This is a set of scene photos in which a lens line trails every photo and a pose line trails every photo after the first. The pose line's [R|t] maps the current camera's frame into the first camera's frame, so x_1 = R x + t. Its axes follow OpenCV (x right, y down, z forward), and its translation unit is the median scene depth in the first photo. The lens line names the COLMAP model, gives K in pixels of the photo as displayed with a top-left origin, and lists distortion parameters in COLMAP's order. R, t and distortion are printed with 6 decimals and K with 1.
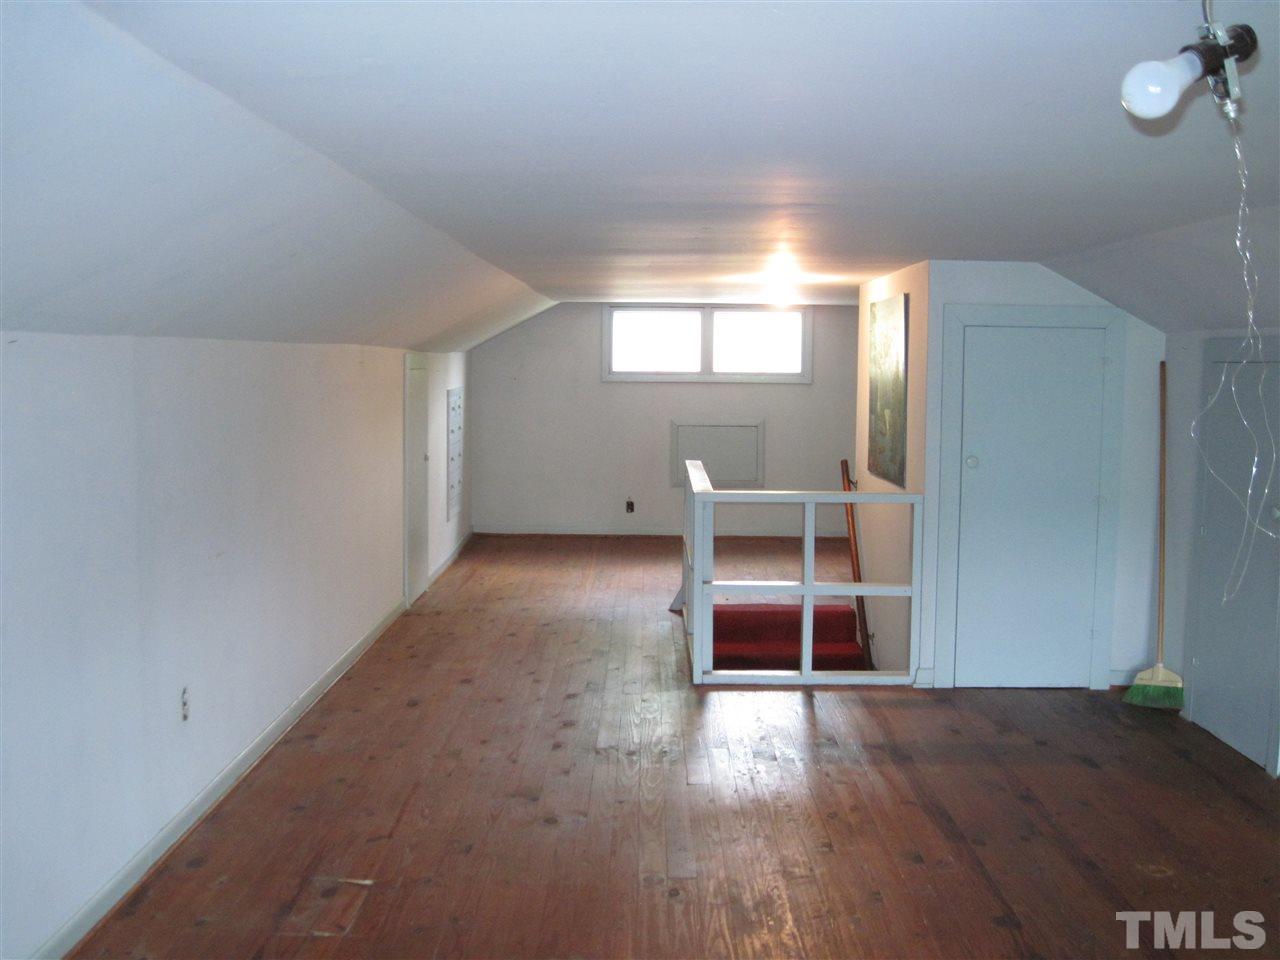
lens RADIAL K [[1344.3, 0, 637.6], [0, 1344.3, 485.9], [0, 0, 1]] dist [-0.119964, 0.013403]
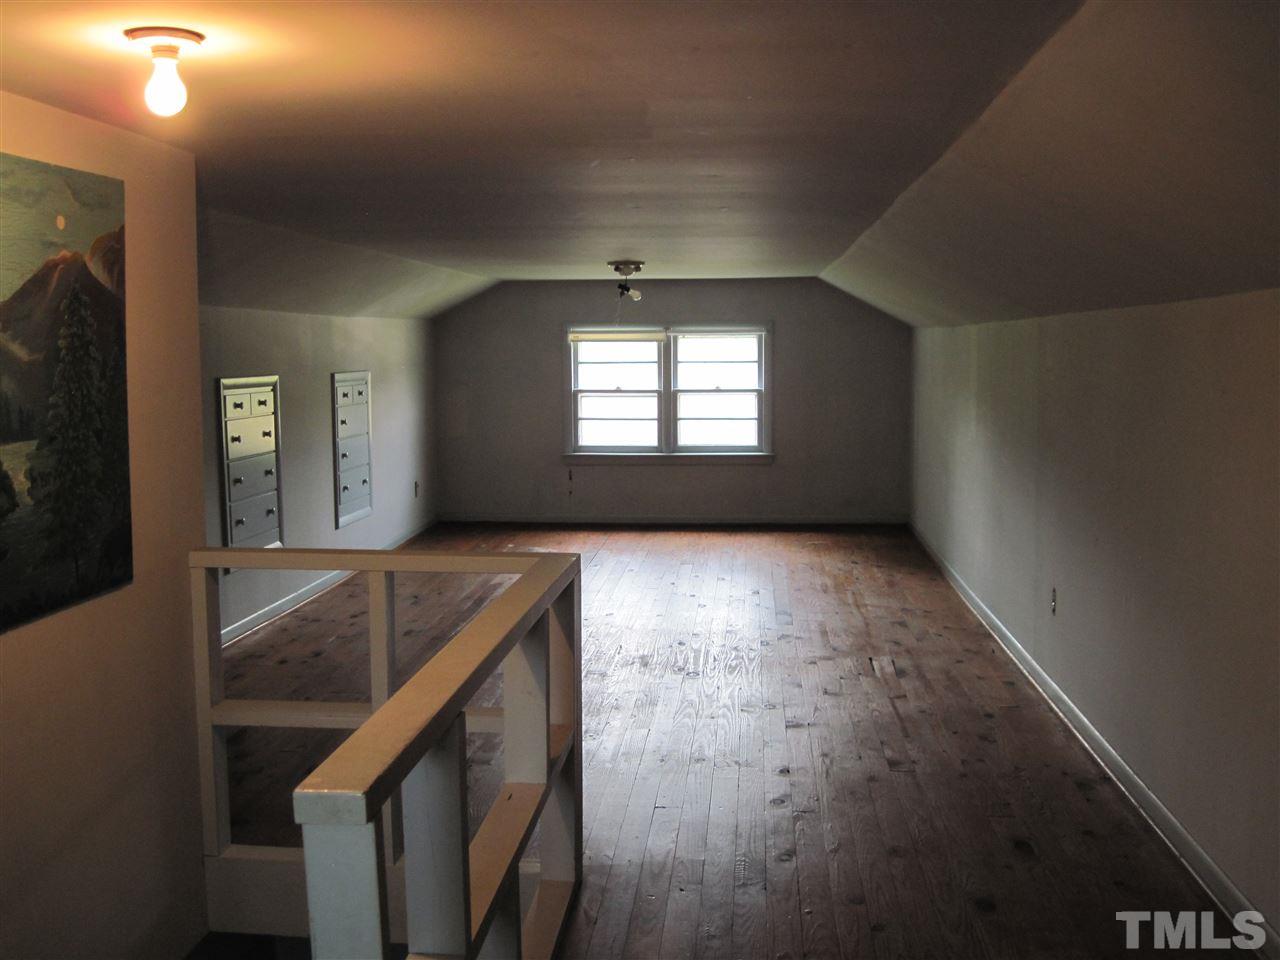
lens RADIAL K [[1344.3, 0, 637.6], [0, 1344.3, 485.9], [0, 0, 1]] dist [-0.119964, 0.013403]
pose [[-0.997224, -0.010744, 0.073687, -0.031352], [0.003851, 0.980772, 0.195120, -0.188484], [-0.074367, 0.194862, -0.978007, 2.155130]]
